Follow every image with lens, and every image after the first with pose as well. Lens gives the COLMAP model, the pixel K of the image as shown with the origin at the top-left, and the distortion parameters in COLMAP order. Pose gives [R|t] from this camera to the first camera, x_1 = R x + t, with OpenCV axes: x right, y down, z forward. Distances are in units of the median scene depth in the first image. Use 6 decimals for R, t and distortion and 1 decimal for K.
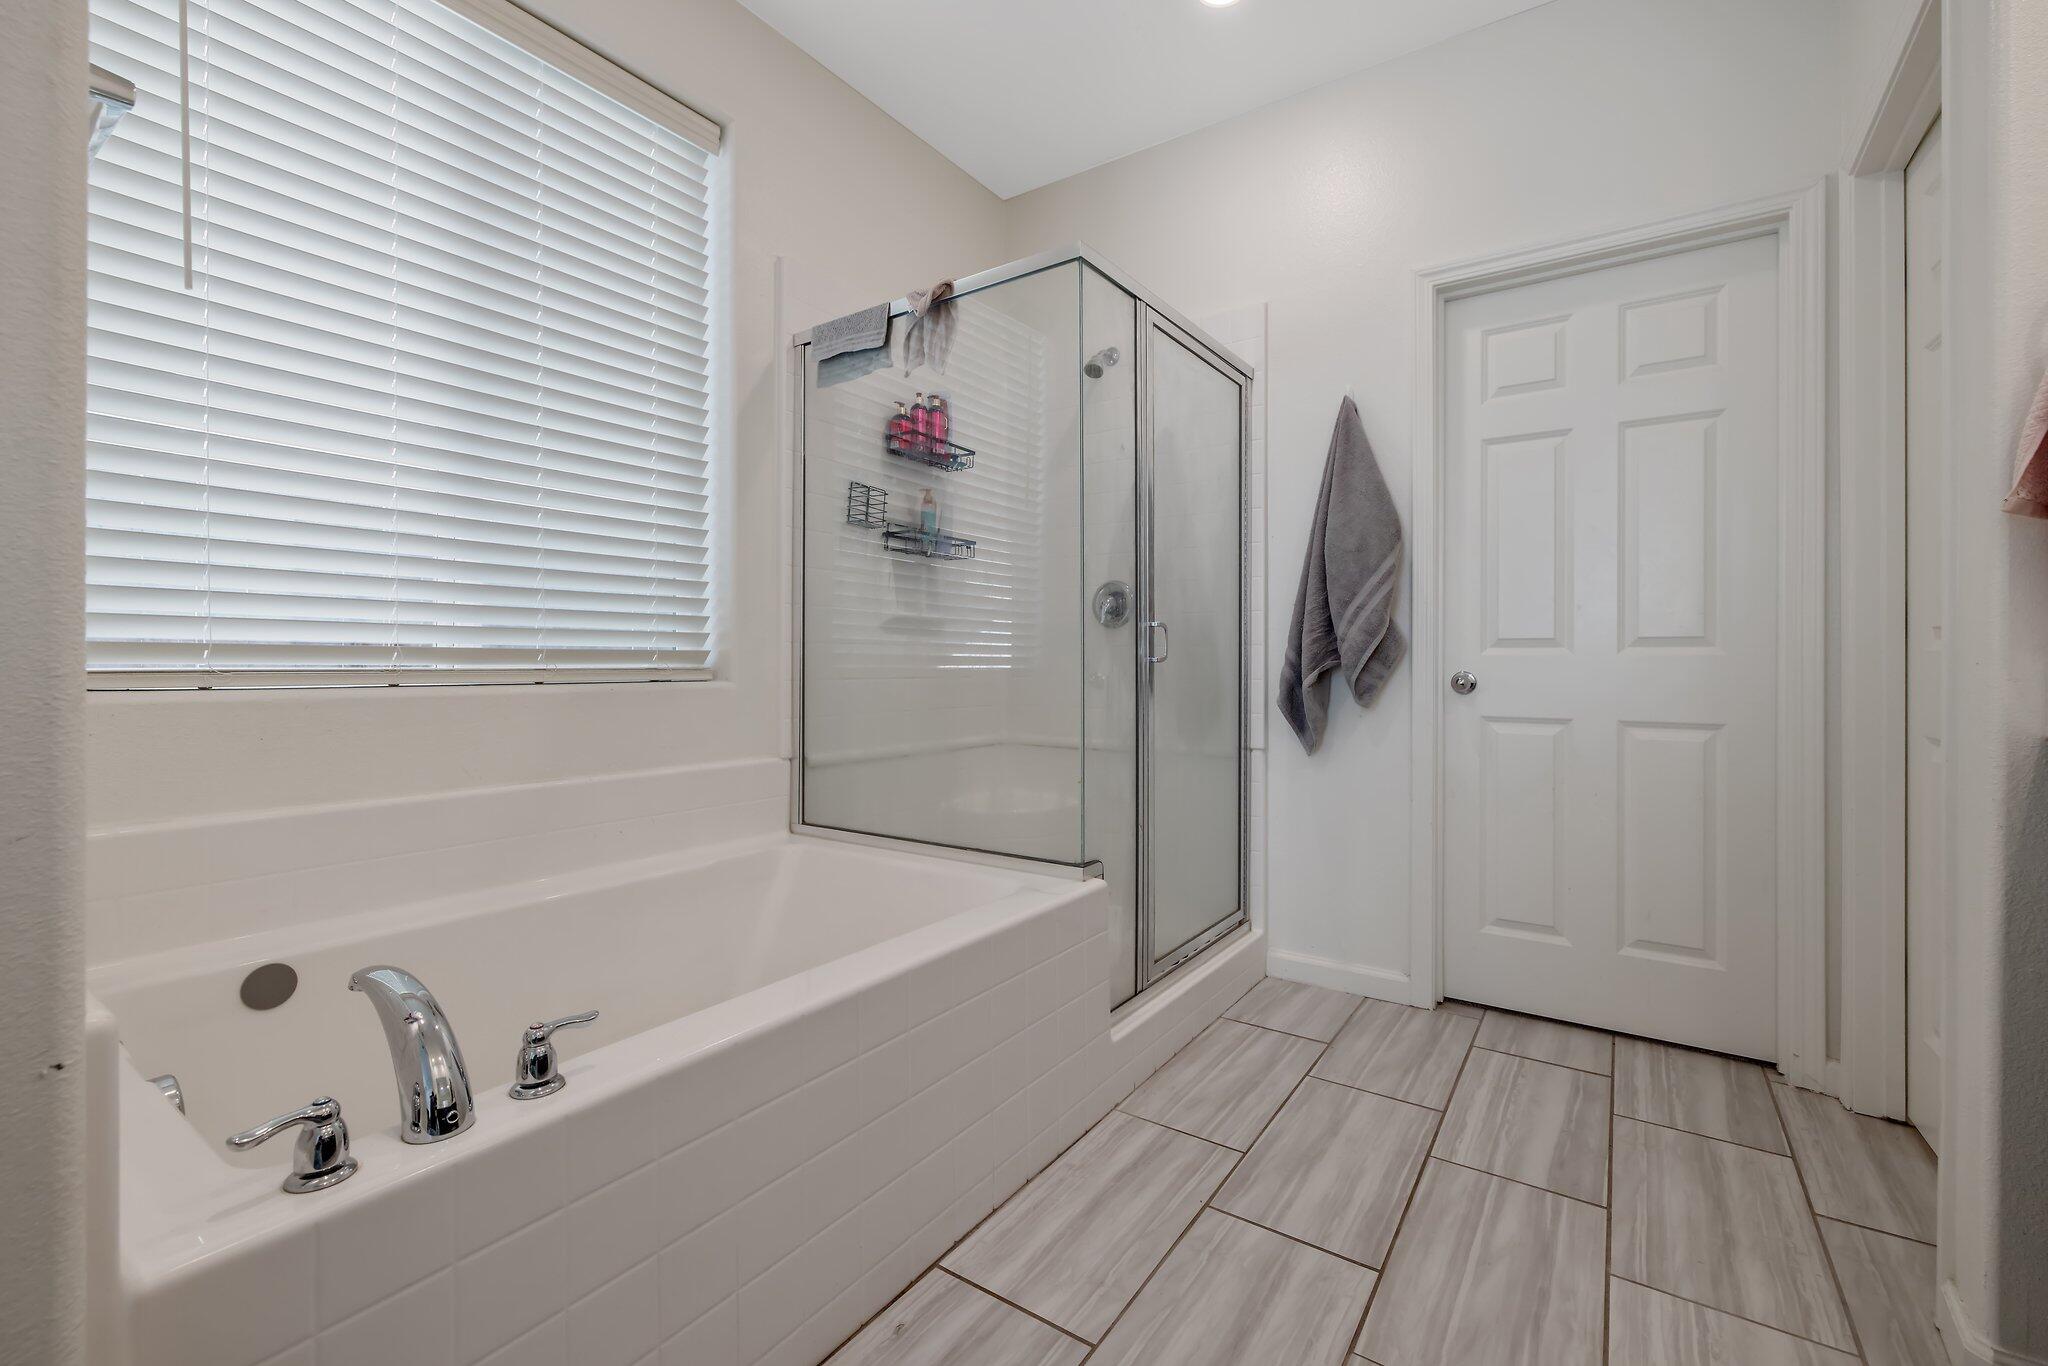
lens RADIAL K [[881.8, 0, 1016.5], [0, 881.8, 658.6], [0, 0, 1]] dist [-0.001285, 0.000184]
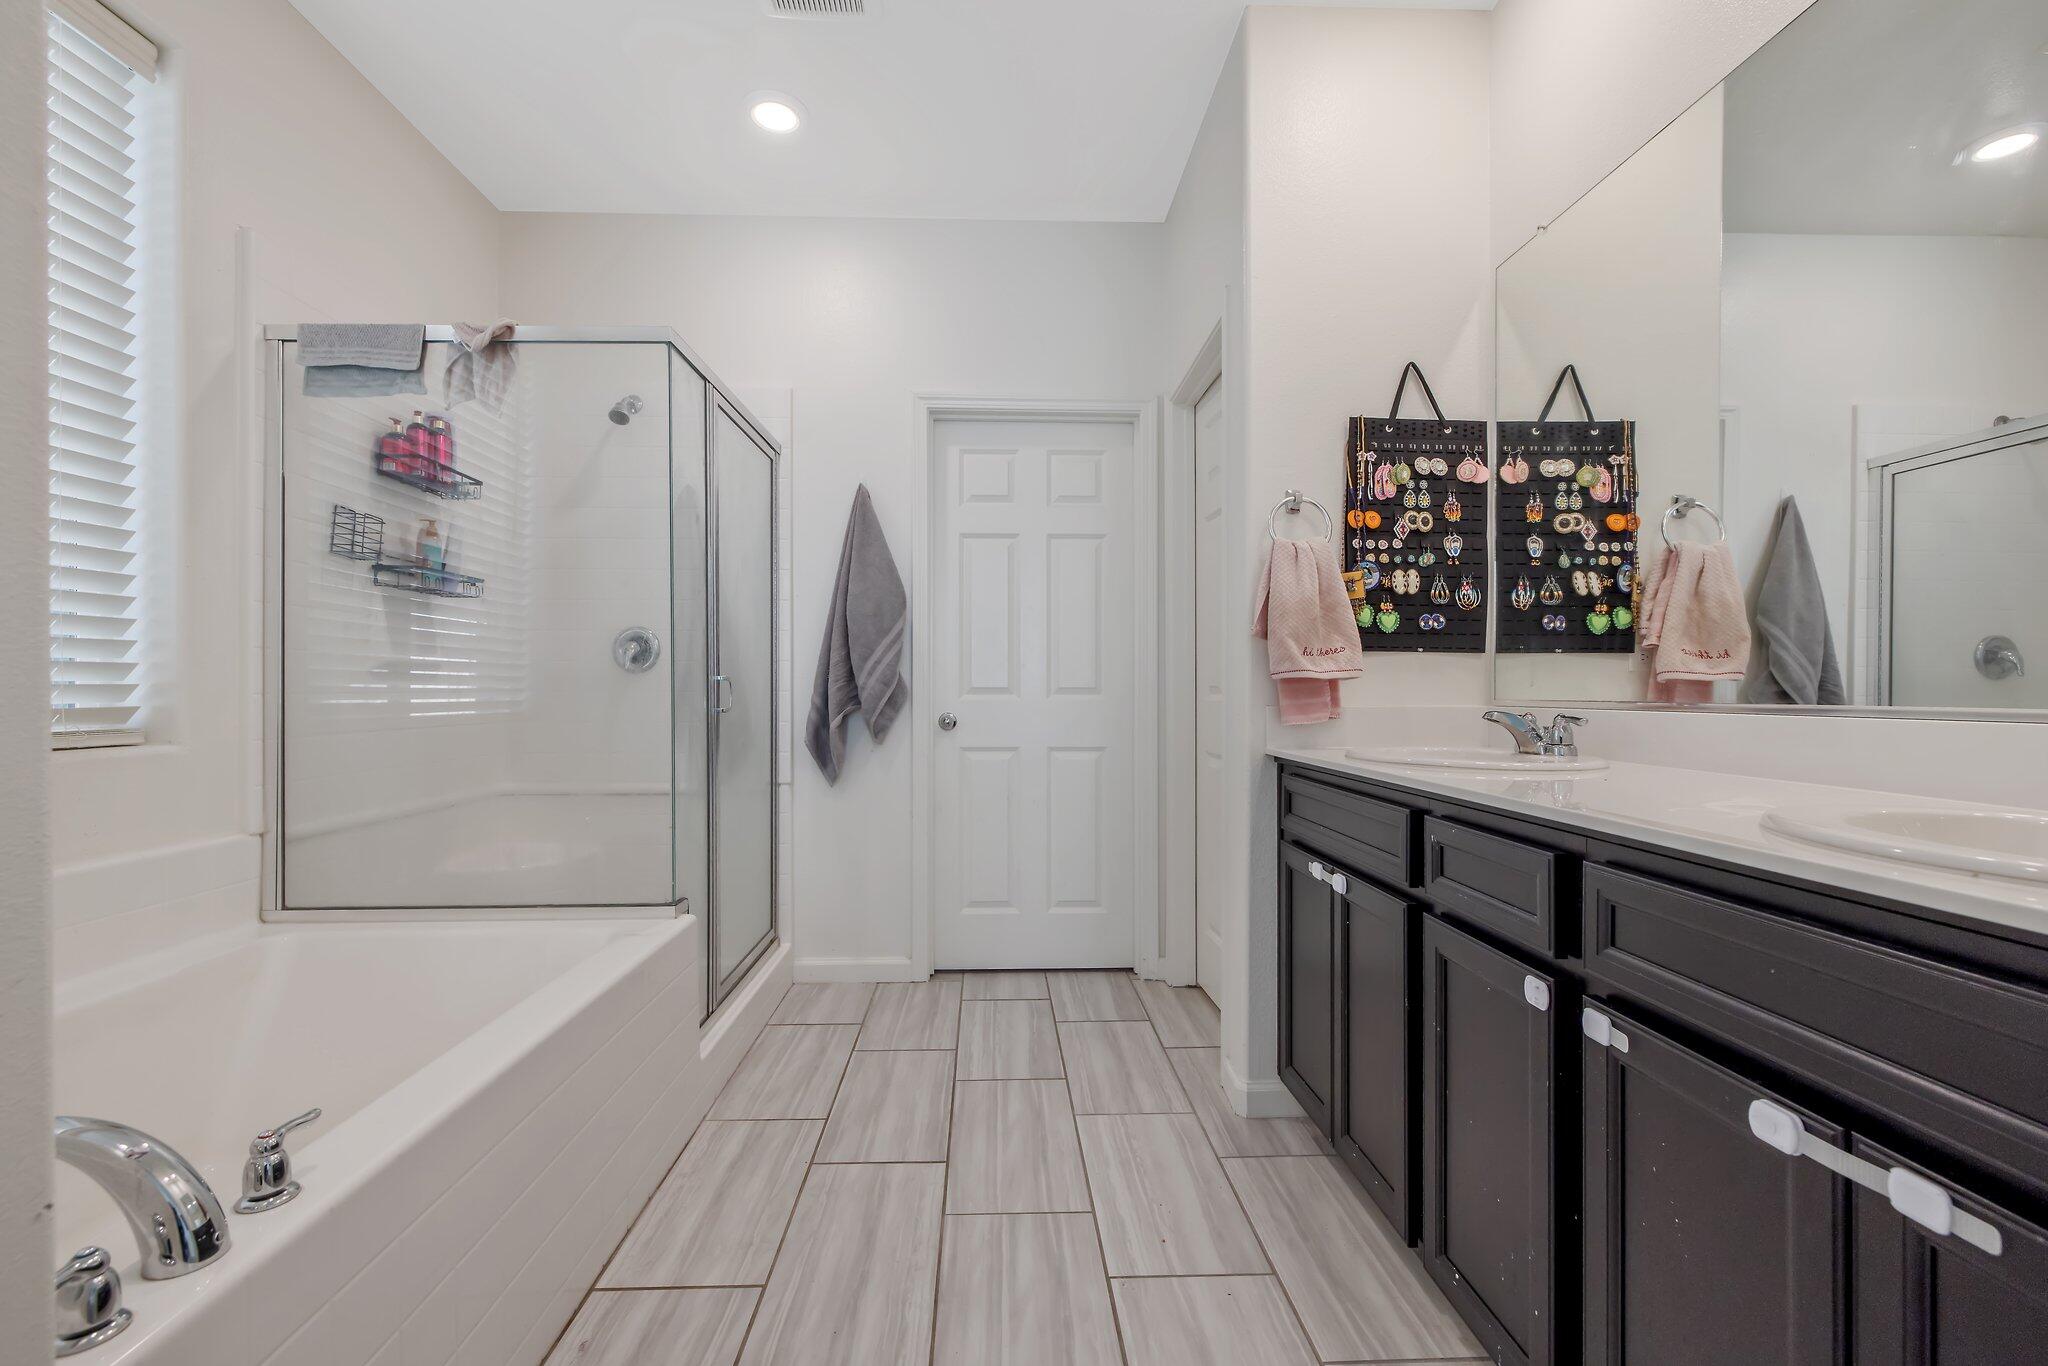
lens RADIAL K [[886.9, 0, 1024.0], [0, 886.9, 683.0], [0, 0, 1]] dist [-0.000546, 0.000087]
pose [[0.801420, 0.000533, 0.598101, -0.190282], [0.000251, 0.999999, -0.001227, -0.029438], [-0.598102, 0.001134, 0.801420, -0.108315]]
